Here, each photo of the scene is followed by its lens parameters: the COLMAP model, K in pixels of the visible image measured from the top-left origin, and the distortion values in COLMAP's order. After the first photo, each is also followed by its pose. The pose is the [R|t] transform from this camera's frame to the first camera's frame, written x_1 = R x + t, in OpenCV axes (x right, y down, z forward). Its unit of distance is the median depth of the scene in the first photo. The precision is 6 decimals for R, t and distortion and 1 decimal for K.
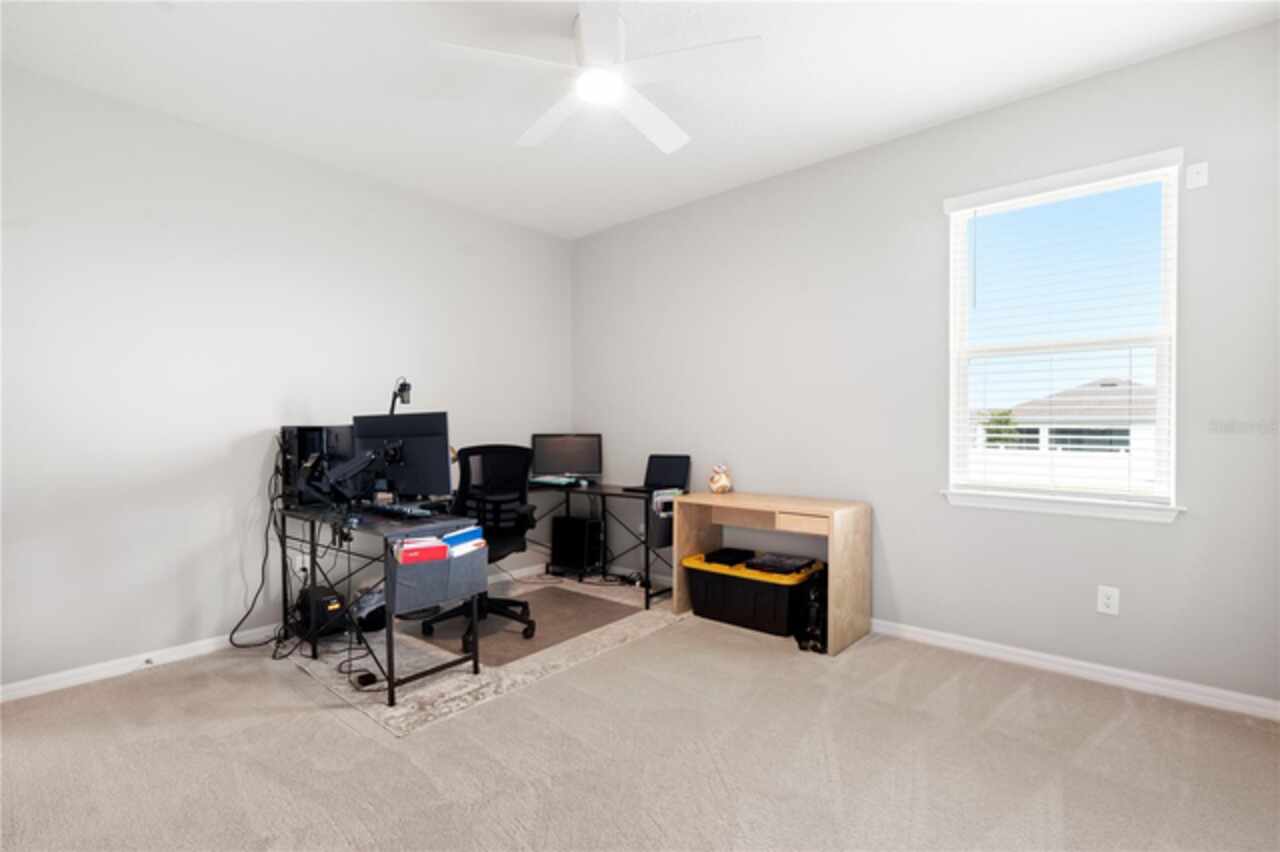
lens RADIAL K [[582.9, 0, 640.0], [0, 582.9, 426.0], [0, 0, 1]] dist [-0.002245, -0.000246]
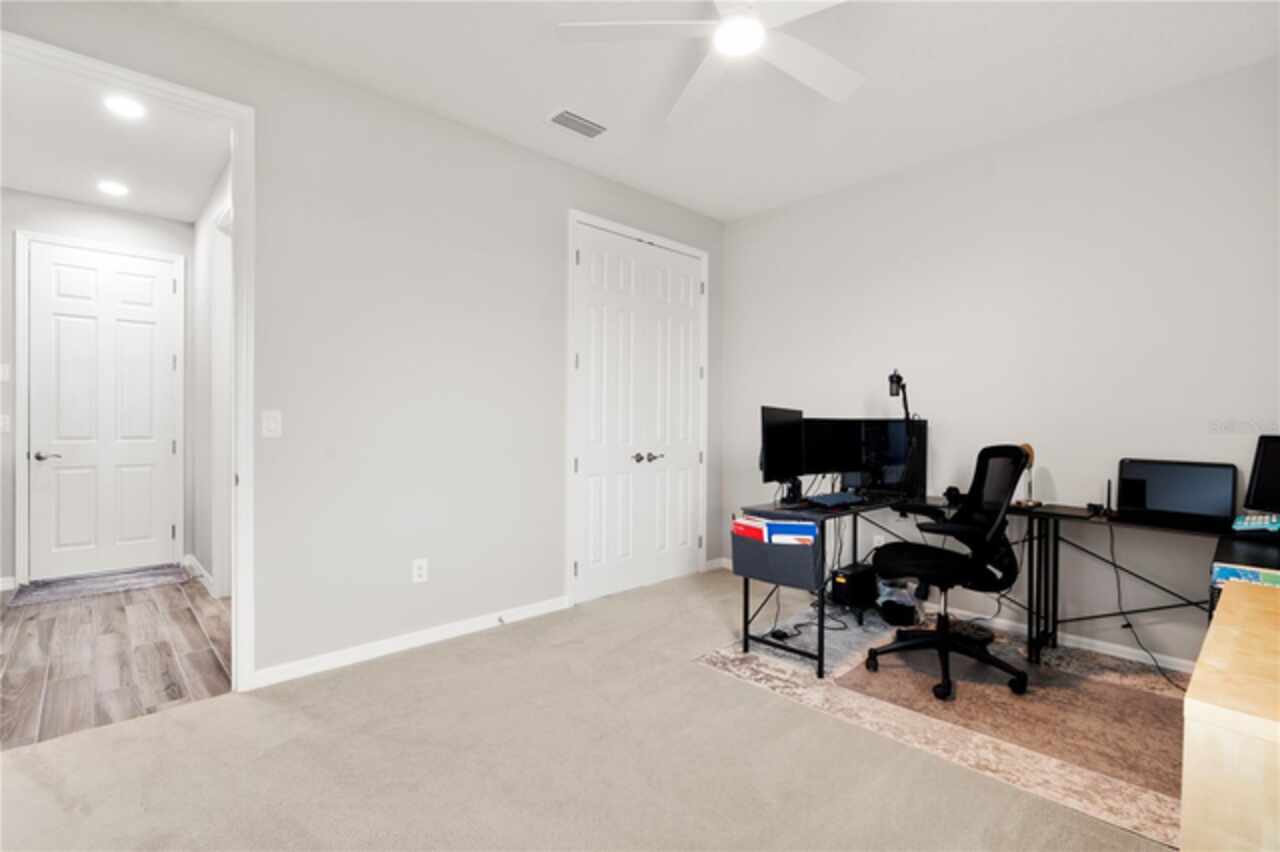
lens RADIAL K [[582.9, 0, 640.0], [0, 582.9, 426.0], [0, 0, 1]] dist [-0.002245, -0.000246]
pose [[-0.098069, 0.003740, -0.995173, 0.726394], [0.000103, 0.999993, 0.003748, 0.008074], [0.995180, 0.000265, -0.098069, 0.829552]]
